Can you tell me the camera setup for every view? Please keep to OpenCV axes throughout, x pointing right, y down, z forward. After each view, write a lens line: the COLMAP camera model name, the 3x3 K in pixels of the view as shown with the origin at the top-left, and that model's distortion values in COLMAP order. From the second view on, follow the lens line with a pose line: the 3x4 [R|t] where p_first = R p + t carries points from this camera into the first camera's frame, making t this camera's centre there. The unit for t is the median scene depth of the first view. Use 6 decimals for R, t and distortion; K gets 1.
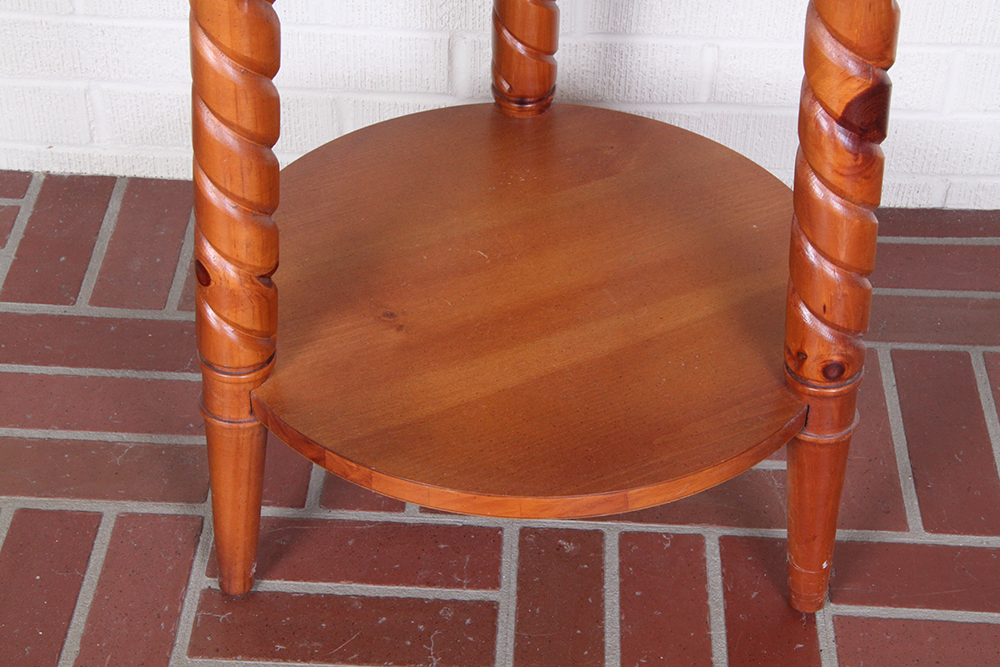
lens RADIAL K [[1949.1, 0, 500.0], [0, 1949.1, 343.2], [0, 0, 1]] dist [0.212794, 0.000000]
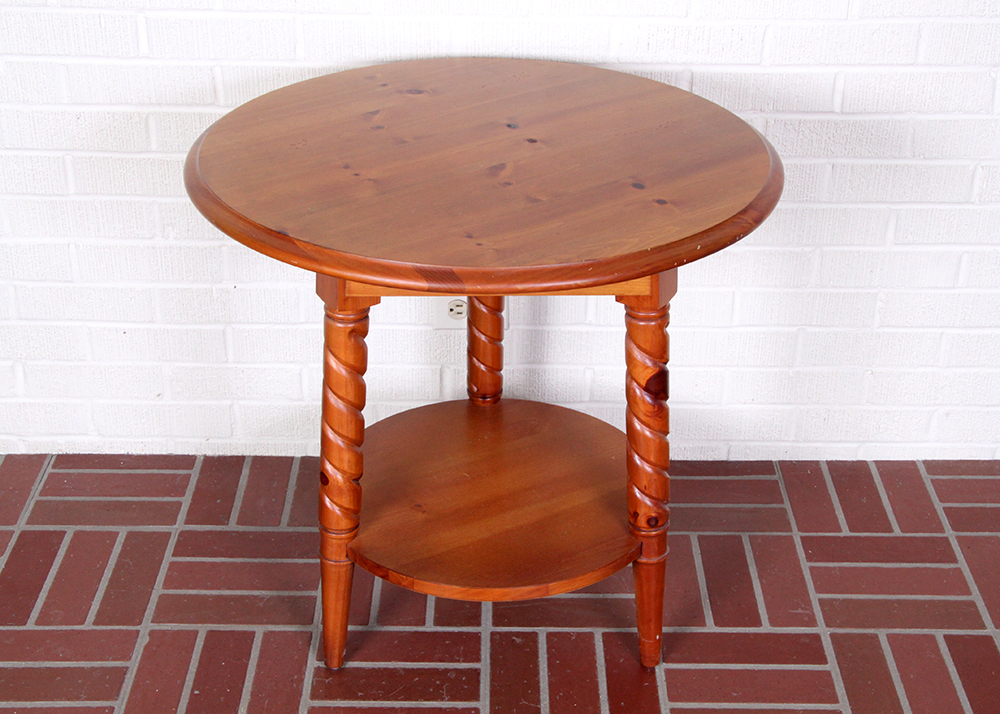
lens RADIAL K [[1621.1, 0, 525.9], [0, 1621.1, 353.5], [0, 0, 1]] dist [0.028237, 0.000000]
pose [[0.998488, -0.025230, 0.048845, -0.024706], [0.034117, 0.981058, -0.190688, 0.135752], [-0.043109, 0.192066, 0.980435, -0.524458]]
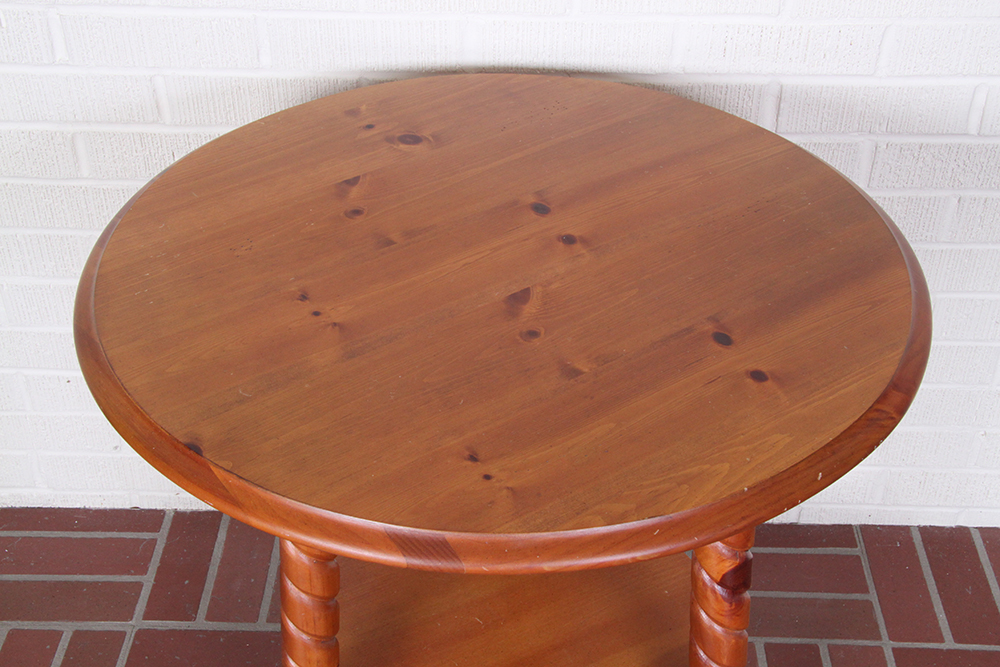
lens RADIAL K [[1435.0, 0, 493.7], [0, 1435.0, 336.4], [0, 0, 1]] dist [0.075455, 0.000000]
pose [[0.999800, -0.019869, 0.002364, 0.003879], [0.019963, 0.998519, -0.050618, -0.202050], [-0.001355, 0.050655, 0.998715, -0.075161]]
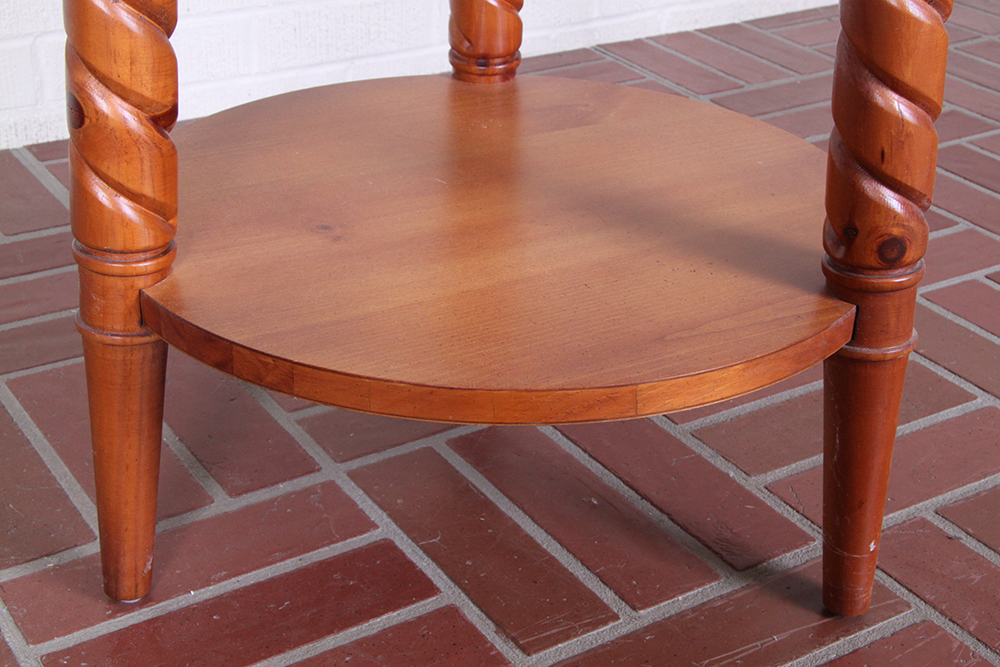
lens RADIAL K [[1567.0, 0, 499.5], [0, 1567.0, 336.3], [0, 0, 1]] dist [0.085685, 0.000000]
pose [[0.999430, -0.001683, 0.033715, -0.006211], [0.008594, 0.978535, -0.205902, 0.156819], [-0.032645, 0.206075, 0.977992, 0.358807]]
